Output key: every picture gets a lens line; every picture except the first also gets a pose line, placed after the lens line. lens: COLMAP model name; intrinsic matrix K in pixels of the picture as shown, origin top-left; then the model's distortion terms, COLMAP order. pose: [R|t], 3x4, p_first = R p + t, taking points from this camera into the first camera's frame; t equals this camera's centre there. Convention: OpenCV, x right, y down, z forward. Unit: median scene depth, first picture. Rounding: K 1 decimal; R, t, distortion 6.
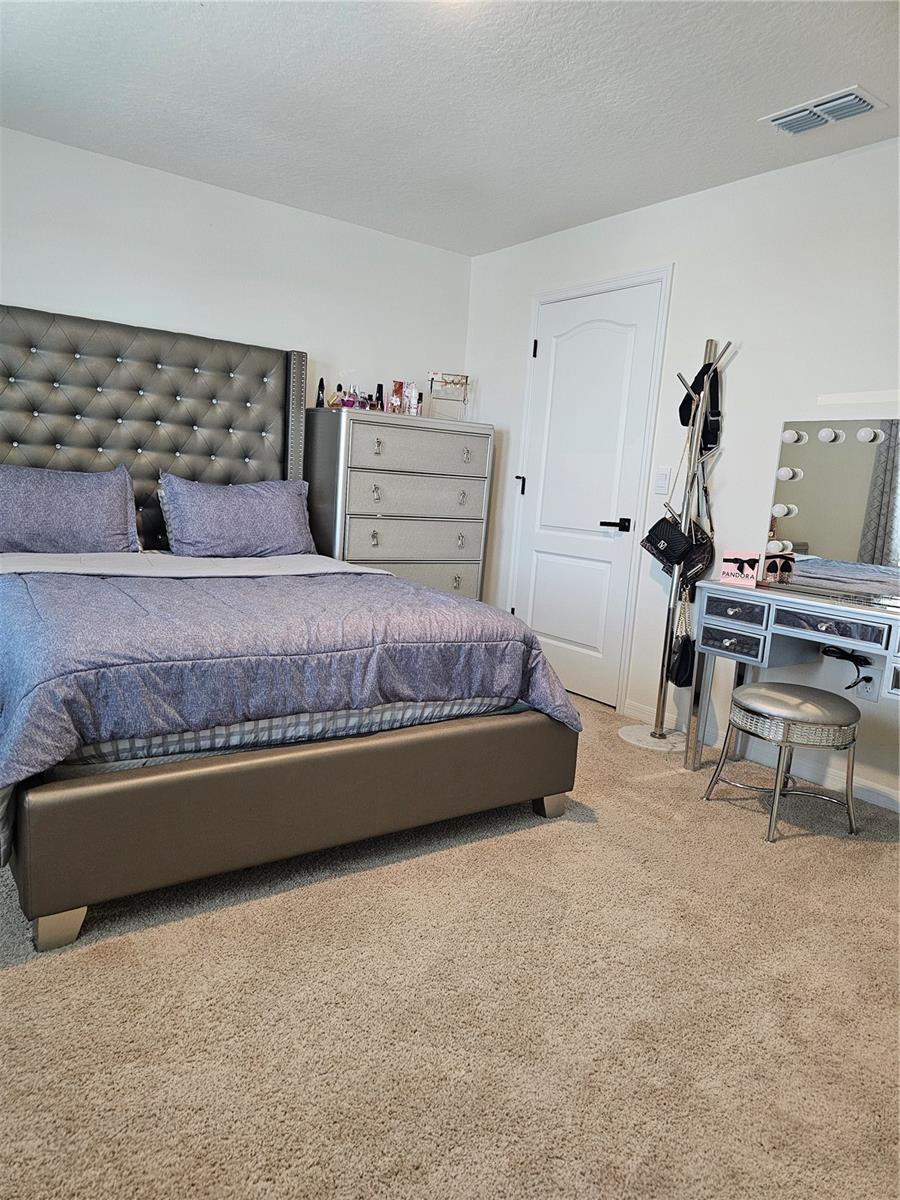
lens RADIAL K [[809.3, 0, 447.9], [0, 809.3, 597.9], [0, 0, 1]] dist [0.044071, -0.040896]
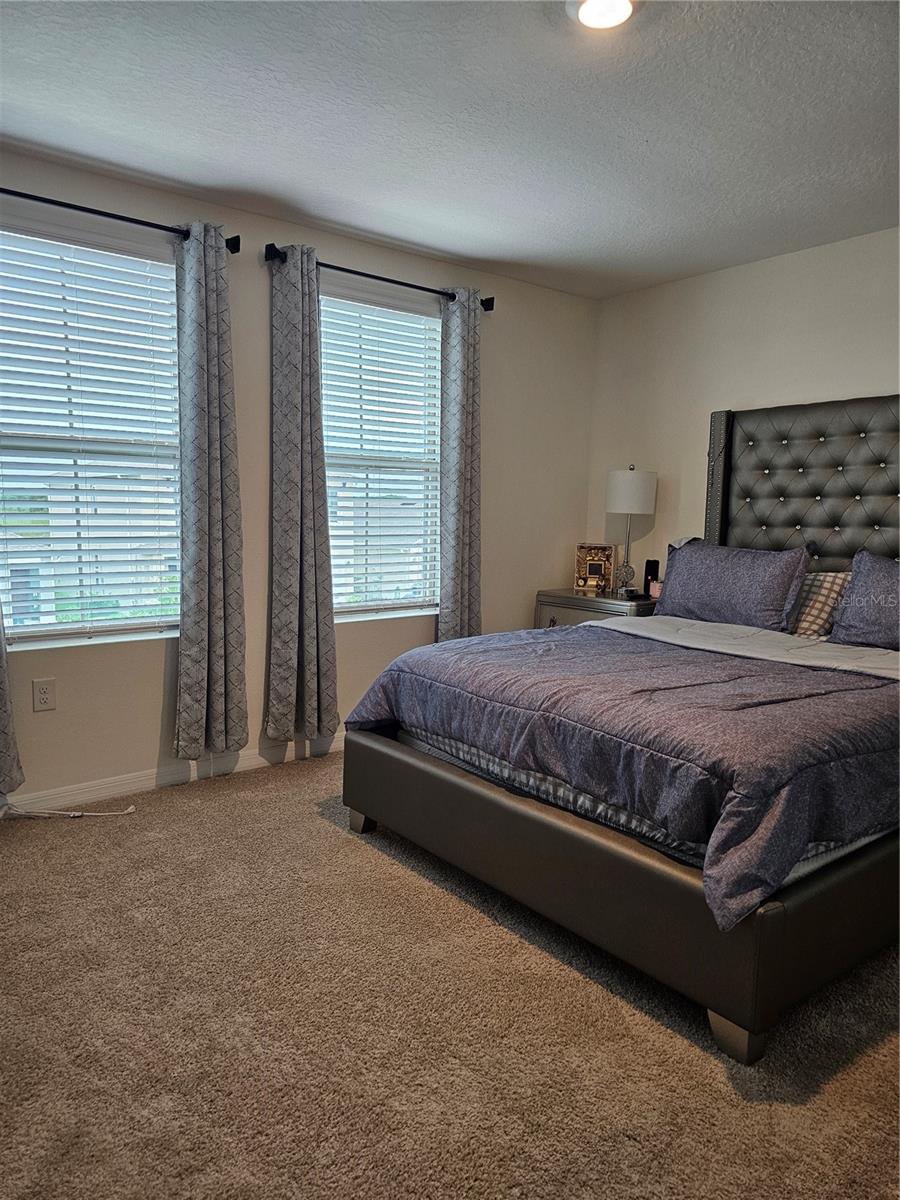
lens RADIAL K [[809.3, 0, 447.5], [0, 809.3, 601.8], [0, 0, 1]] dist [0.044071, -0.040896]
pose [[0.037561, 0.043989, -0.998326, 0.824863], [-0.156723, 0.986927, 0.037590, -0.086186], [0.986928, 0.155049, 0.043964, 0.753729]]
